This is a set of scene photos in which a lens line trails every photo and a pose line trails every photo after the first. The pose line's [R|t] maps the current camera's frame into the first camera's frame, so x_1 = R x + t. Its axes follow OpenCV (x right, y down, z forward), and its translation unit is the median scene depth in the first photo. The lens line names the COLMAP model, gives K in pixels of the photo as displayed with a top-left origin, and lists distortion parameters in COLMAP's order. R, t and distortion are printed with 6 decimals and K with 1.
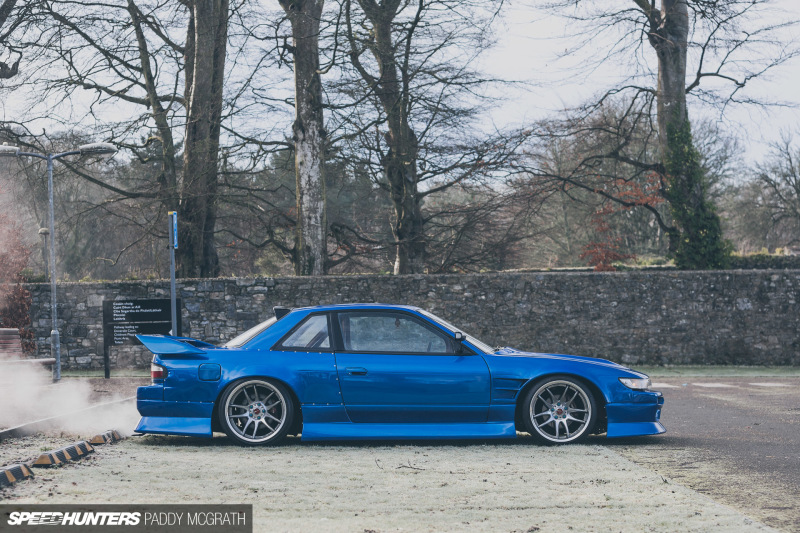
lens RADIAL K [[1782.1, 0, 396.7], [0, 1782.1, 265.1], [0, 0, 1]] dist [0.006462, 0.000000]
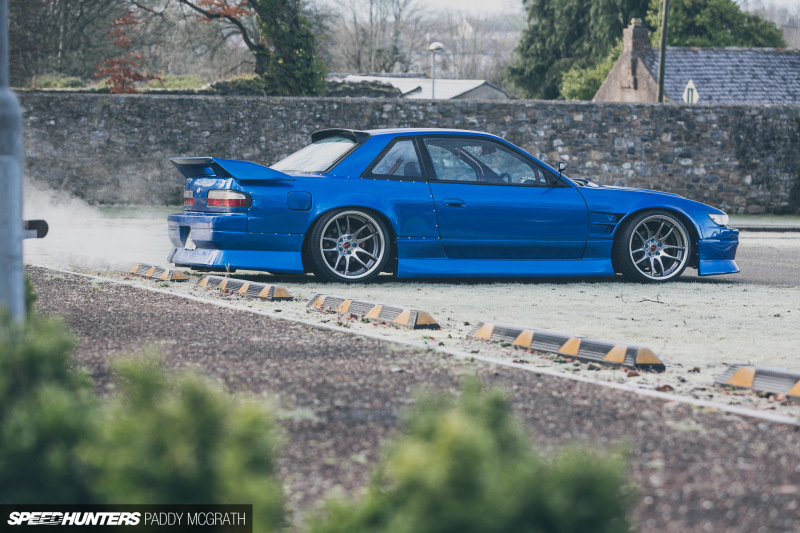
lens RADIAL K [[2184.9, 0, 399.9], [0, 2184.9, 266.6], [0, 0, 1]] dist [-0.076817, 0.000000]
pose [[0.952755, 0.004724, 0.303704, -0.377731], [-0.029563, 0.996574, 0.077243, 0.006716], [-0.302298, -0.082572, 0.949630, -0.054362]]
